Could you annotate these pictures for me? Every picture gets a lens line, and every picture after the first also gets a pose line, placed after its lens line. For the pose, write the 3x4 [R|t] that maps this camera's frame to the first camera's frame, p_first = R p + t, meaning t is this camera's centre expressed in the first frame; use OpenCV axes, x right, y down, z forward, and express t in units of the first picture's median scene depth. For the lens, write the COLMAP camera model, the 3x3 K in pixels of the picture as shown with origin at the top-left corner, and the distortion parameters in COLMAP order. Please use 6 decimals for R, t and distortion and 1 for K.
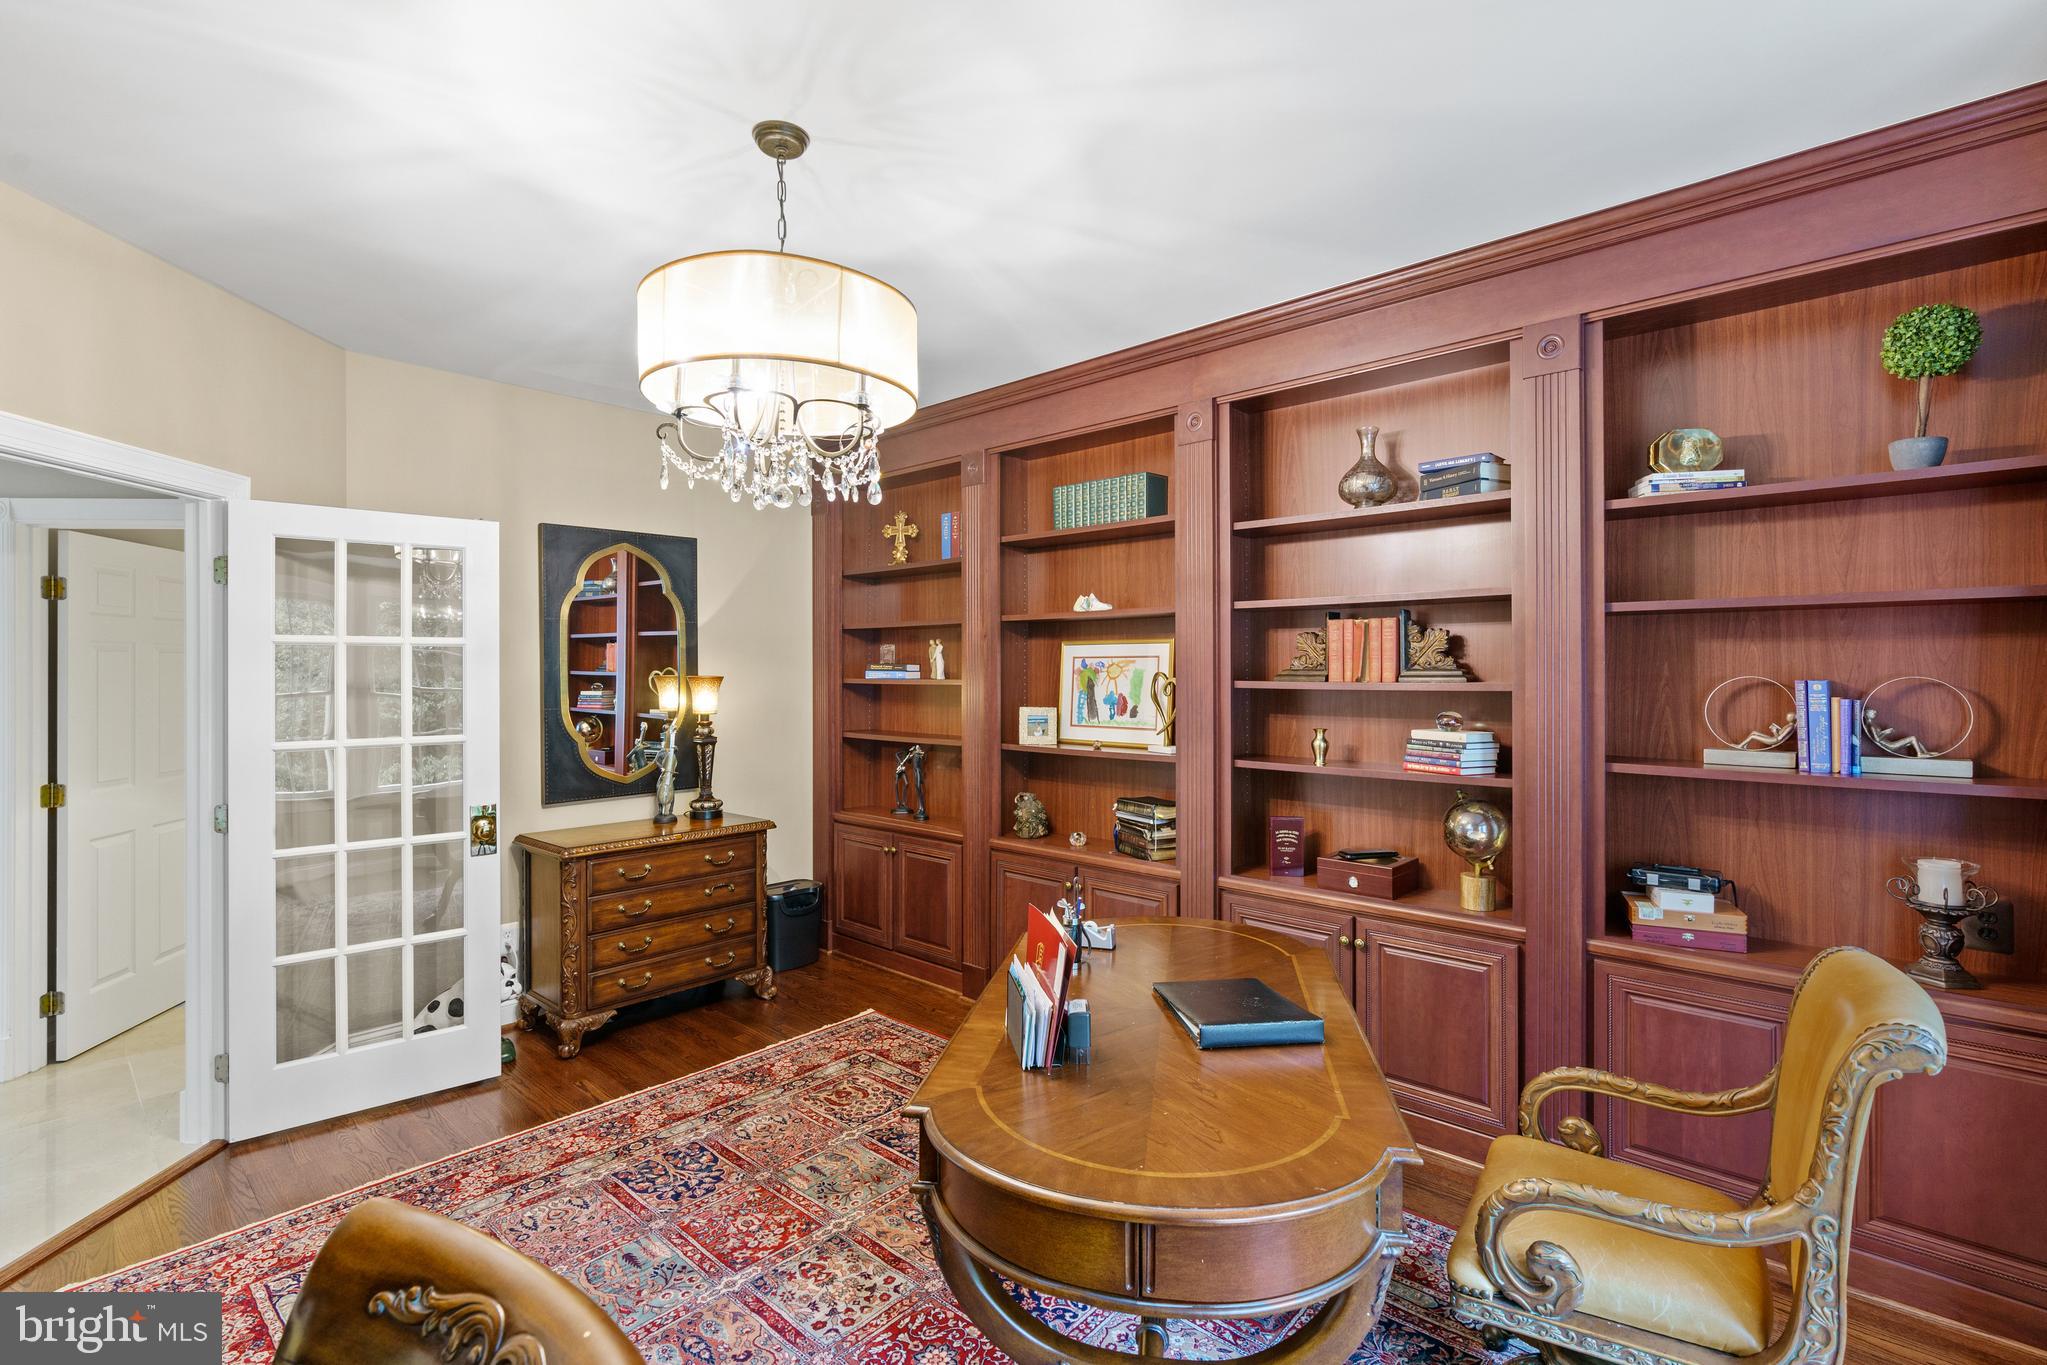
lens RADIAL K [[929.6, 0, 1021.4], [0, 929.6, 674.0], [0, 0, 1]] dist [0.000421, 0.001839]
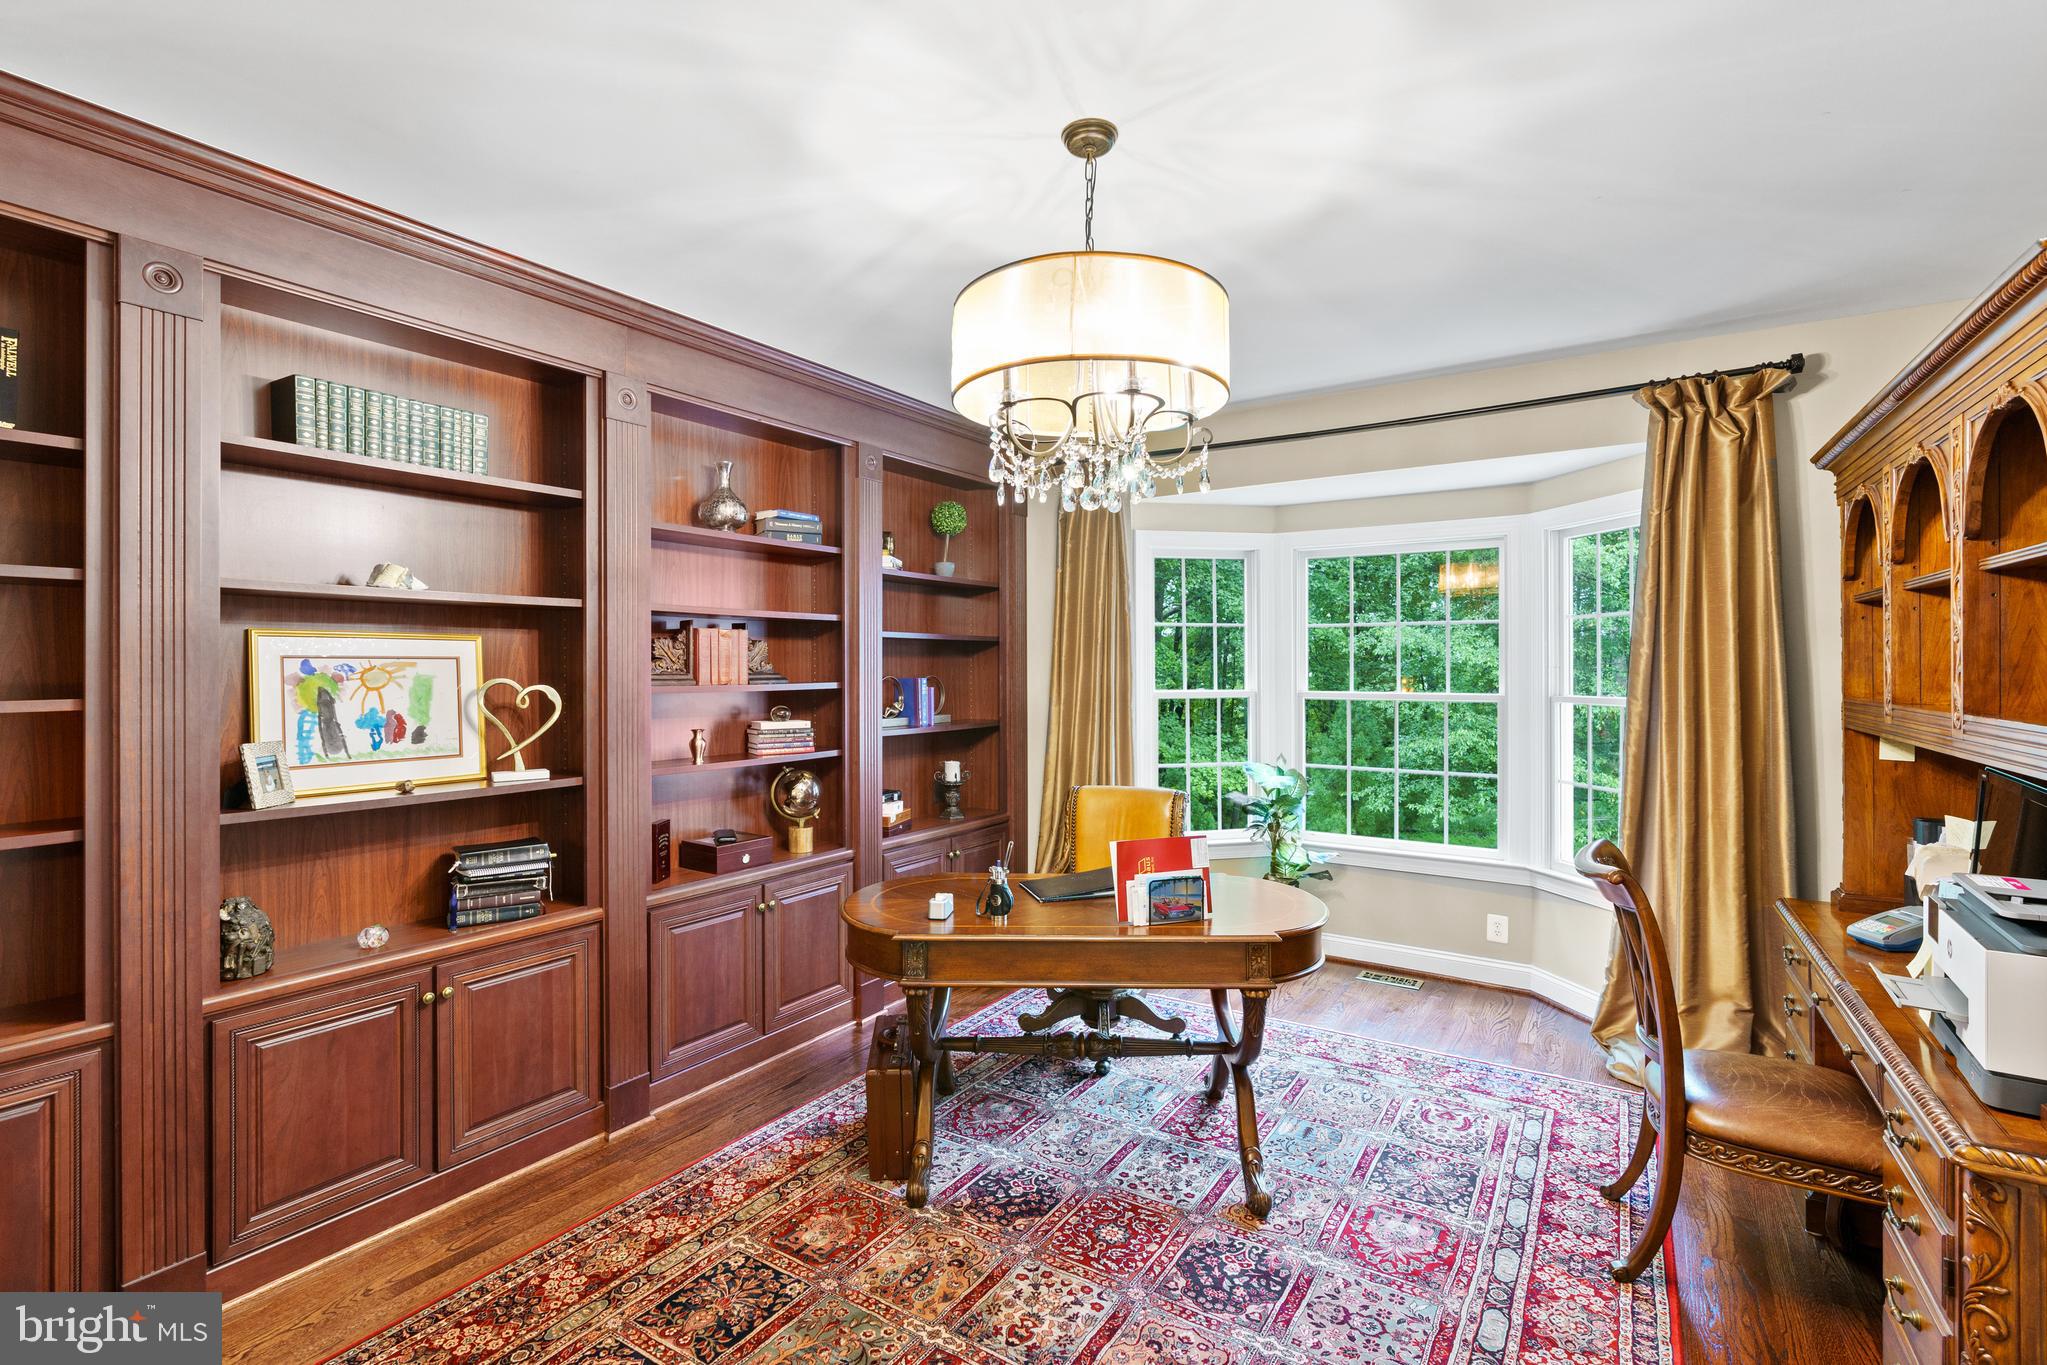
lens RADIAL K [[929.6, 0, 1021.0], [0, 929.6, 669.7], [0, 0, 1]] dist [0.000421, 0.001839]
pose [[-0.141220, -0.002553, 0.989975, -0.840631], [0.004625, 0.999984, 0.003239, -0.012139], [-0.989967, 0.005036, -0.141206, 0.835668]]
